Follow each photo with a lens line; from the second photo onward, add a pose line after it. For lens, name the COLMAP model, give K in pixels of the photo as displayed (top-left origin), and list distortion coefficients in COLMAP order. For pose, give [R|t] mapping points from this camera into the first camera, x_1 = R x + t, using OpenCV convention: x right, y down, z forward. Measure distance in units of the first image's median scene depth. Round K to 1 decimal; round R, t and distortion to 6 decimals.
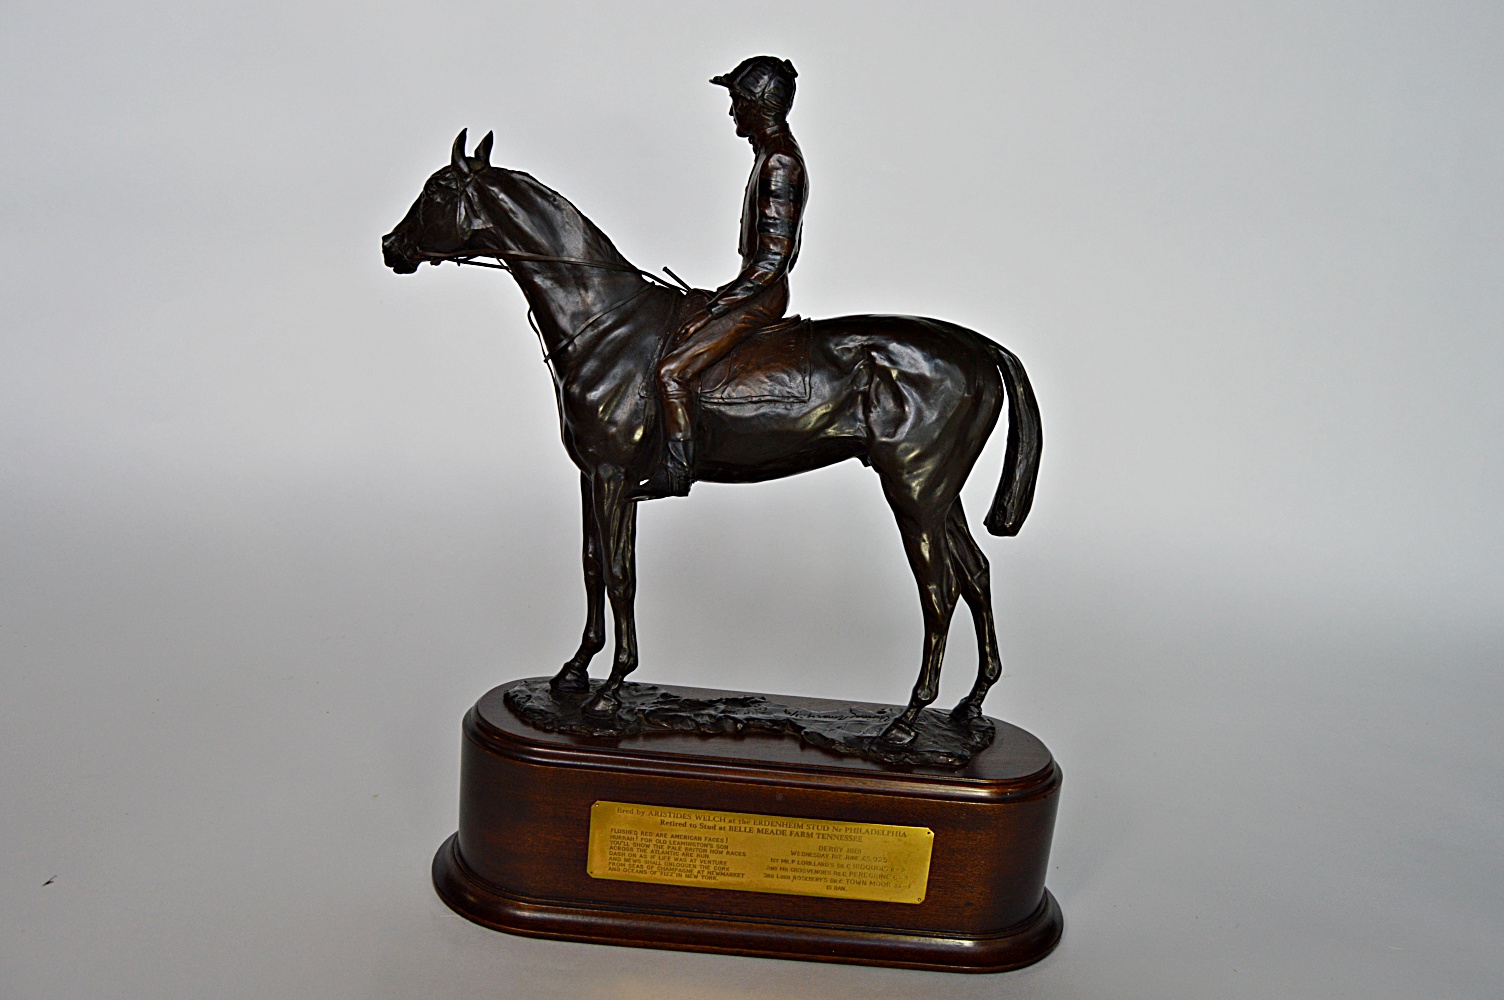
lens RADIAL K [[1192.0, 0, 752.0], [0, 1192.0, 500.0], [0, 0, 1]] dist [-0.002664, 0.000588]
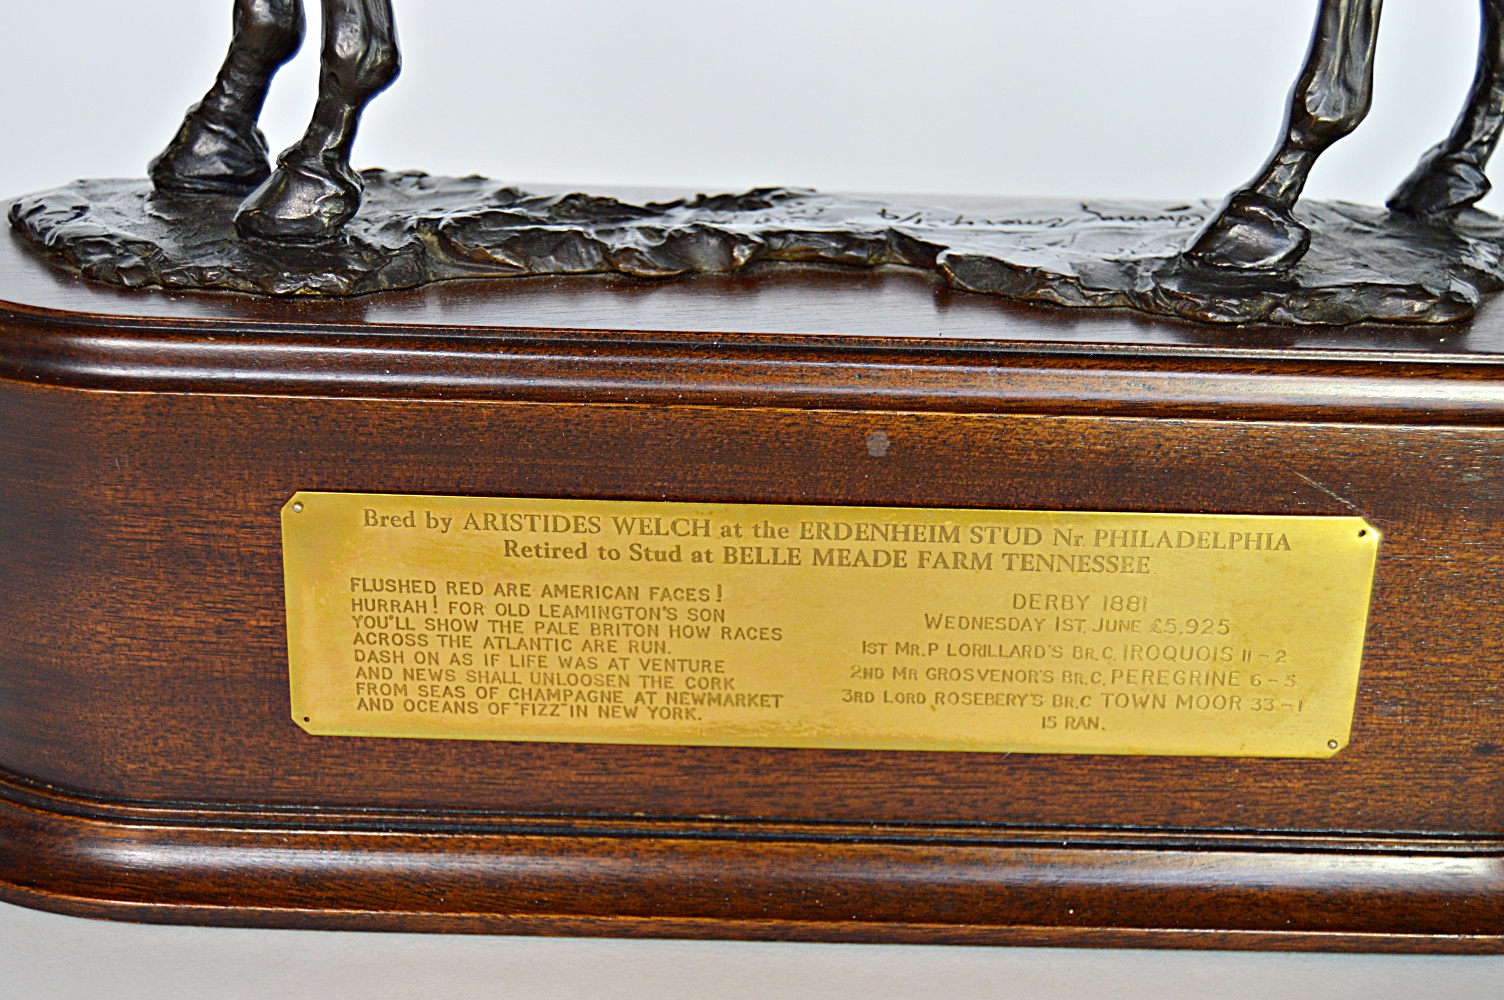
lens RADIAL K [[2246.5, 0, 752.0], [0, 2246.5, 500.0], [0, 0, 1]] dist [0.002978, 0.004650]
pose [[0.997883, -0.059455, -0.026364, 0.004624], [0.062916, 0.985160, 0.159692, 0.165543], [0.016479, -0.161012, 0.986815, 0.414373]]
